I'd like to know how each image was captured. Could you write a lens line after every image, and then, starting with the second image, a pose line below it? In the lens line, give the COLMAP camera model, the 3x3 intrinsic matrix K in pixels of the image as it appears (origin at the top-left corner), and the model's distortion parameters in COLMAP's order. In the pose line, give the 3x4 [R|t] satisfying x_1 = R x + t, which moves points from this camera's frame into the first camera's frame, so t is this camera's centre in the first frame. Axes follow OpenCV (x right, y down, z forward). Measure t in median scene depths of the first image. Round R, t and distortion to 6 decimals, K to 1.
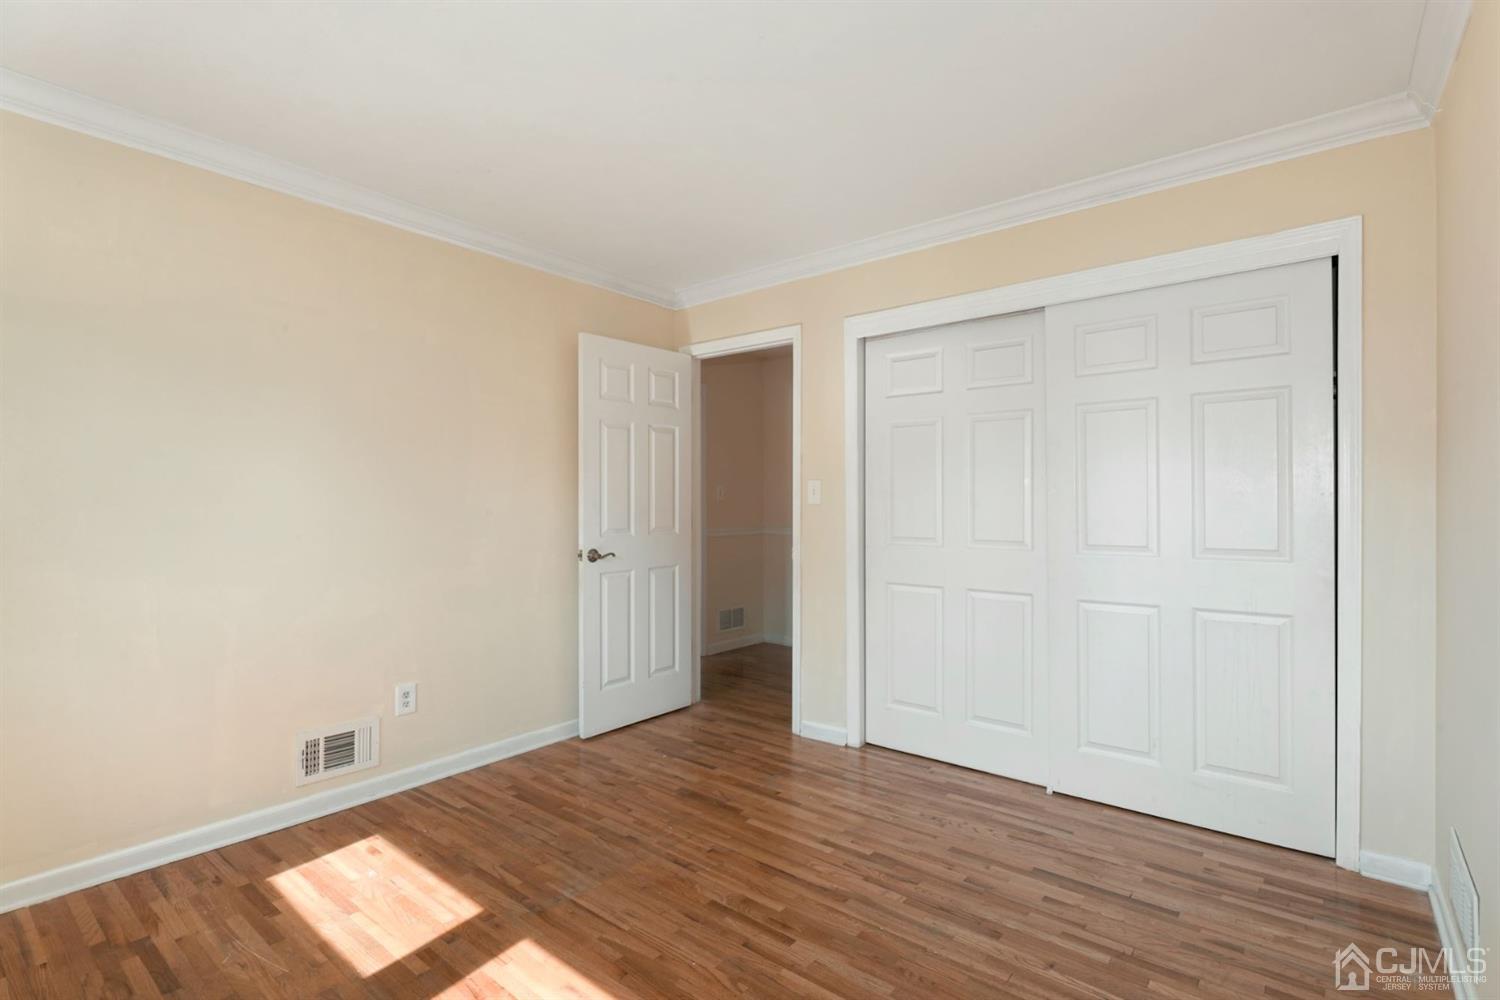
lens RADIAL K [[680.6, 0, 755.3], [0, 680.6, 497.3], [0, 0, 1]] dist [0.001508, -0.000274]
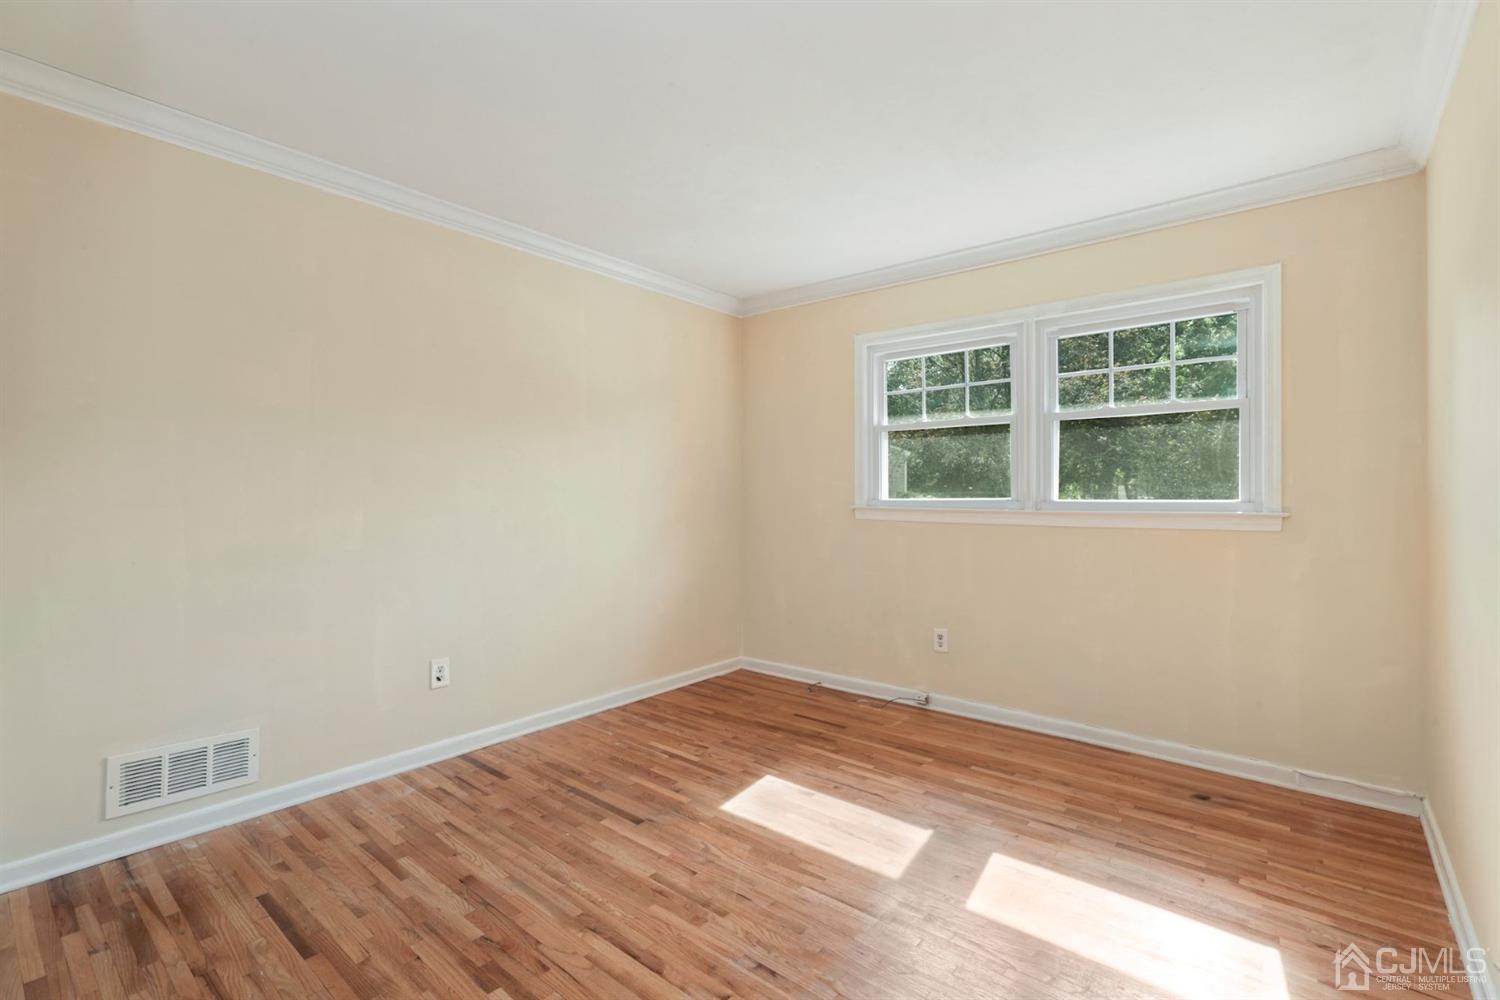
lens RADIAL K [[680.6, 0, 755.3], [0, 680.6, 497.3], [0, 0, 1]] dist [0.001508, -0.000274]
pose [[-0.999855, -0.000262, 0.017021, -0.126687], [-0.000374, 0.999978, -0.006553, 0.028676], [-0.017019, -0.006558, -0.999834, 1.993138]]
